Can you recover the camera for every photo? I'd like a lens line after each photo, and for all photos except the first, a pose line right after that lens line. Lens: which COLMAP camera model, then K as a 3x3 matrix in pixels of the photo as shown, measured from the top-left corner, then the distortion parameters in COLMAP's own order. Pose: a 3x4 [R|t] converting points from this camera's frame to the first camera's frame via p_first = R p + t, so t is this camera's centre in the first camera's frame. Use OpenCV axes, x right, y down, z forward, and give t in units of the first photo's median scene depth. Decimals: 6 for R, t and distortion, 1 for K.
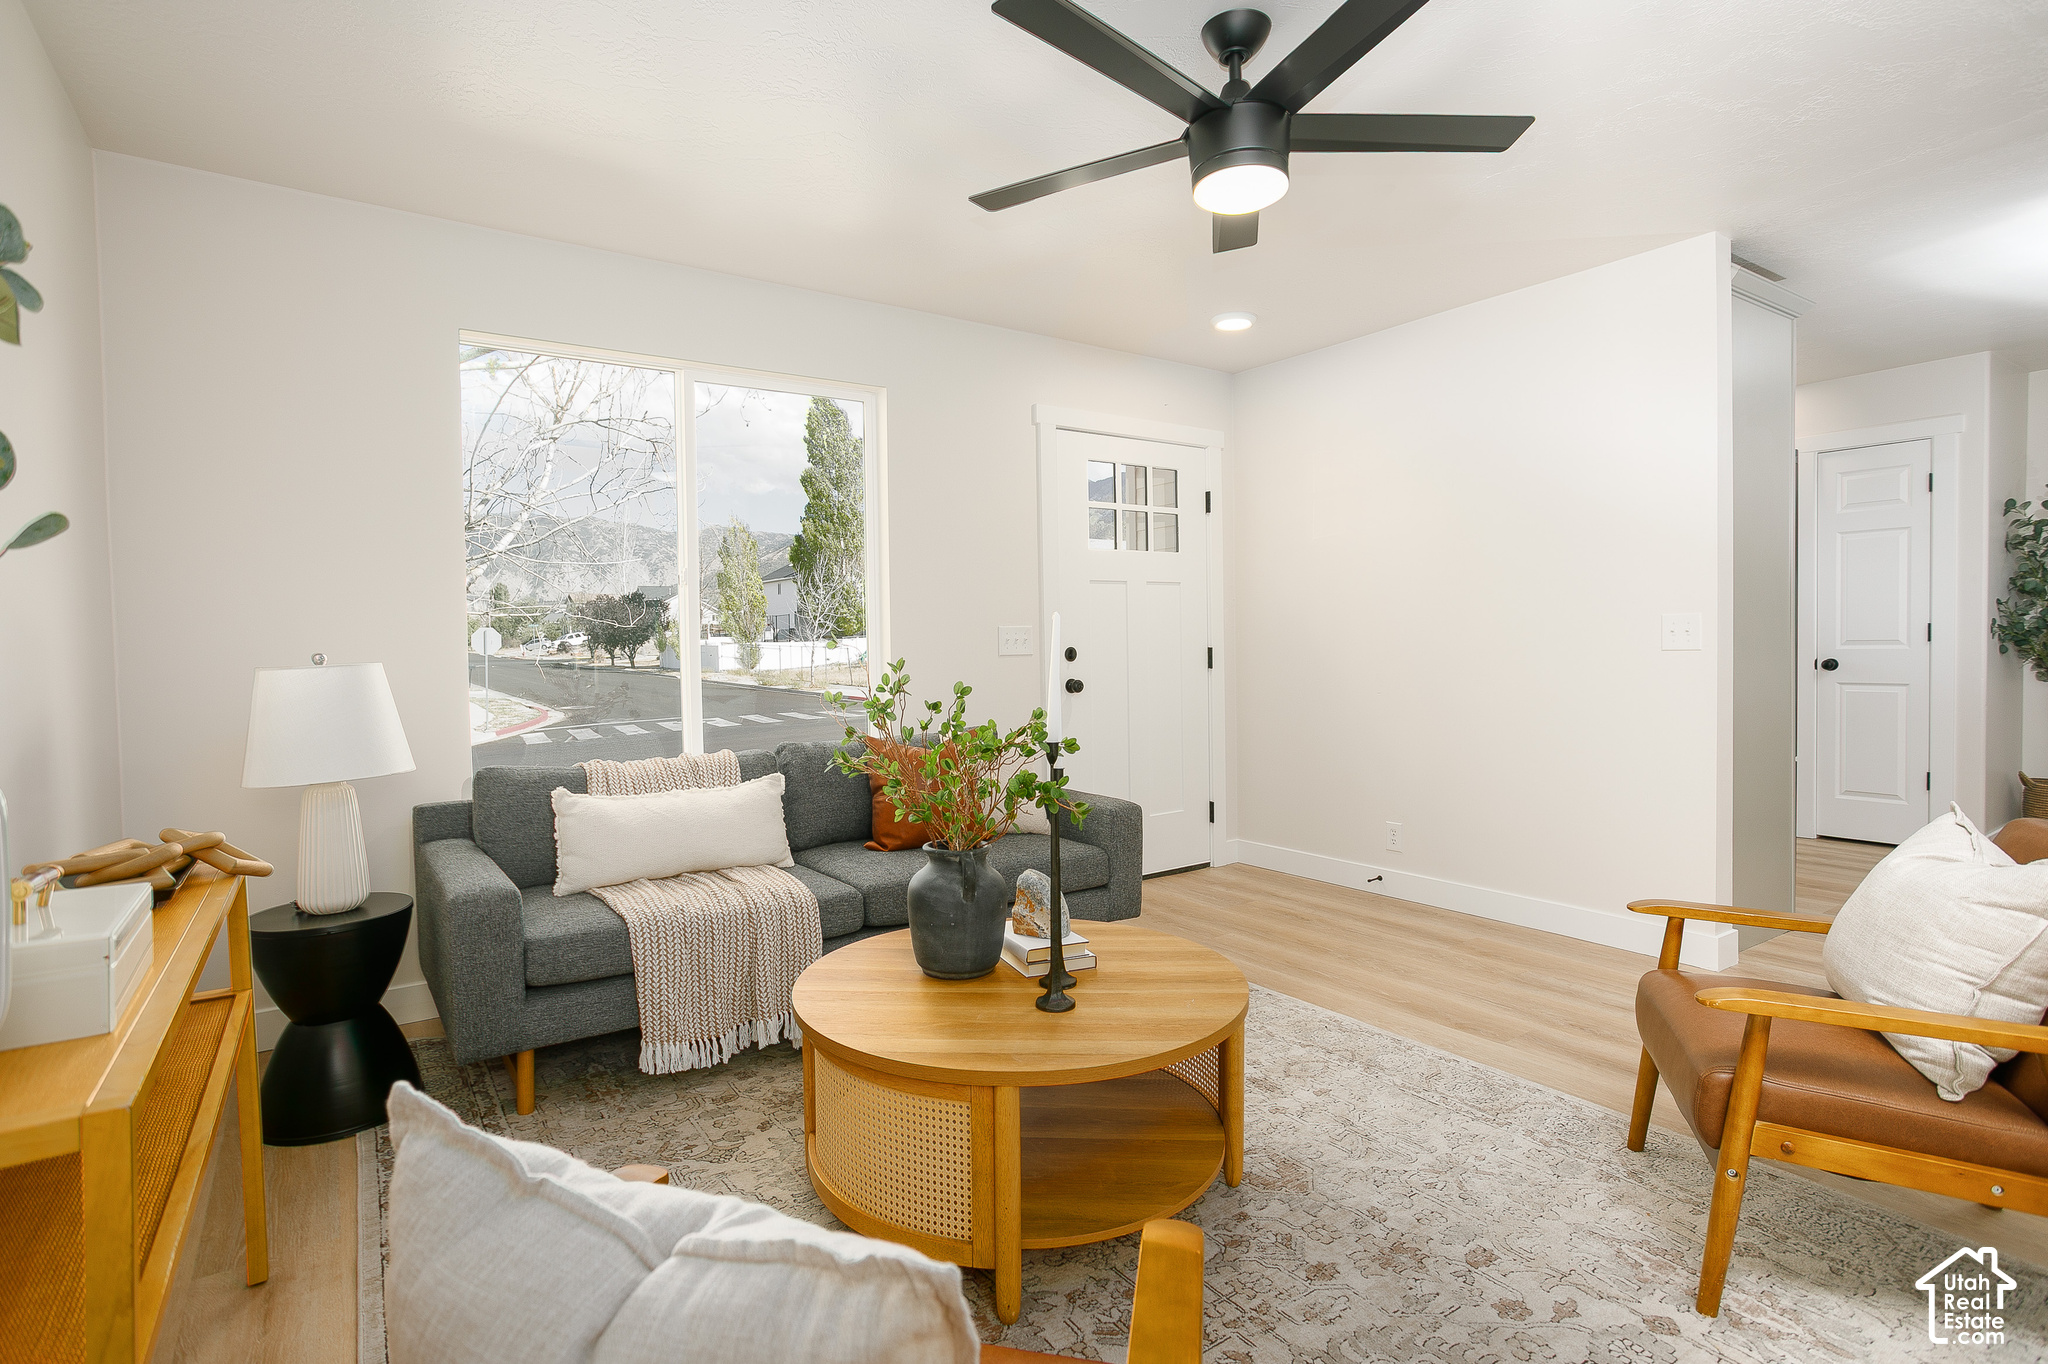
lens RADIAL K [[983.7, 0, 1002.6], [0, 983.7, 664.8], [0, 0, 1]] dist [0.000392, 0.001503]
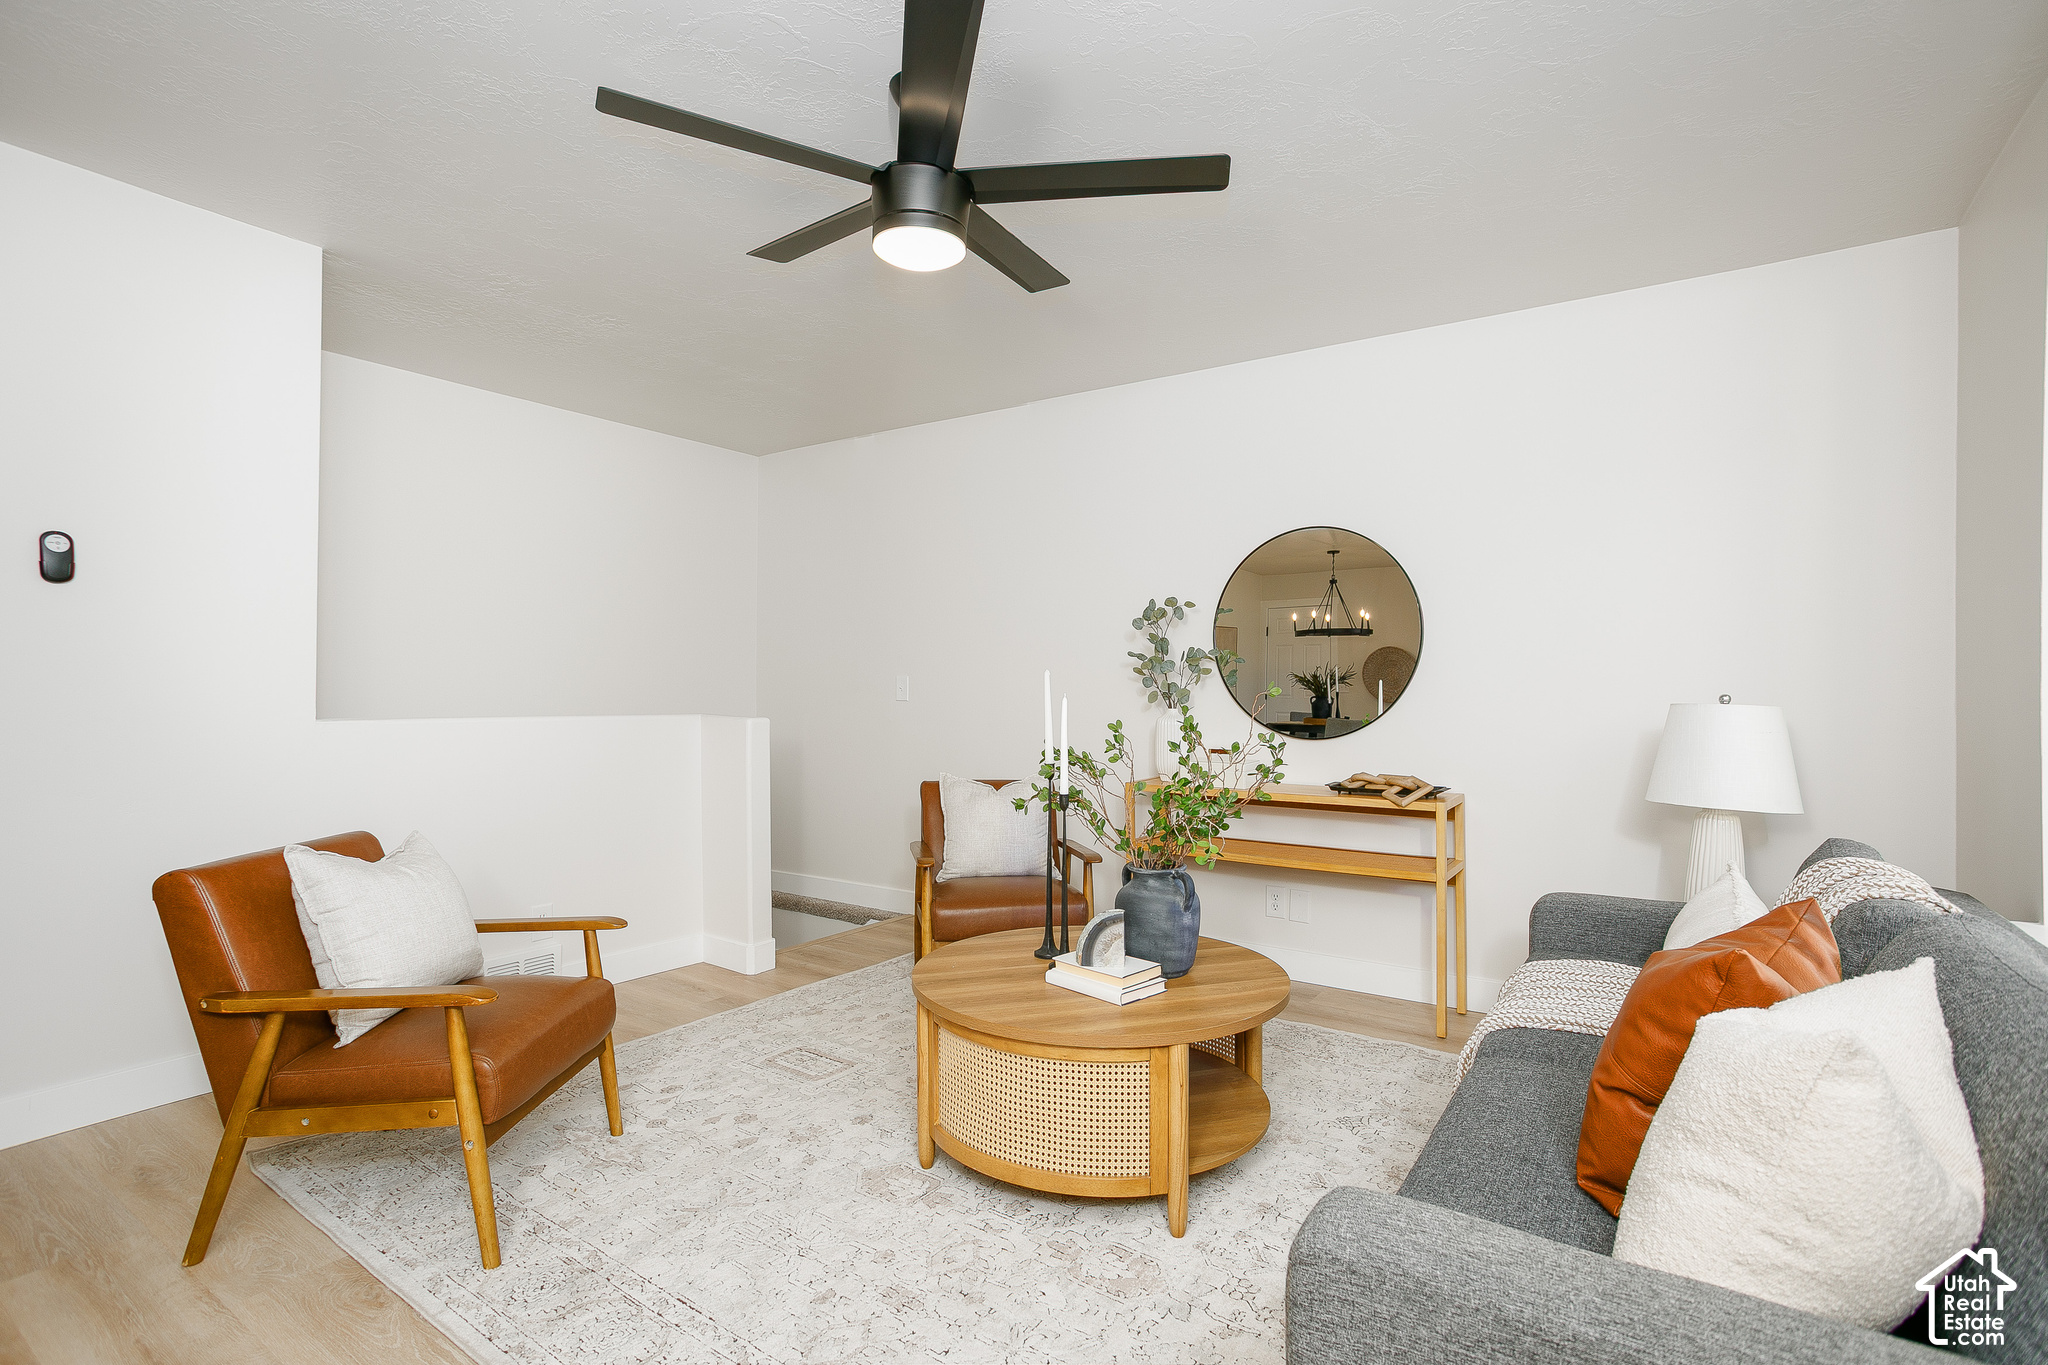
lens RADIAL K [[983.7, 0, 1002.6], [0, 983.7, 665.3], [0, 0, 1]] dist [0.000392, 0.001503]
pose [[-0.934643, 0.009450, -0.355461, 0.514558], [0.003791, 0.999855, 0.016614, -0.064255], [0.355566, 0.014181, -0.934544, 1.944439]]
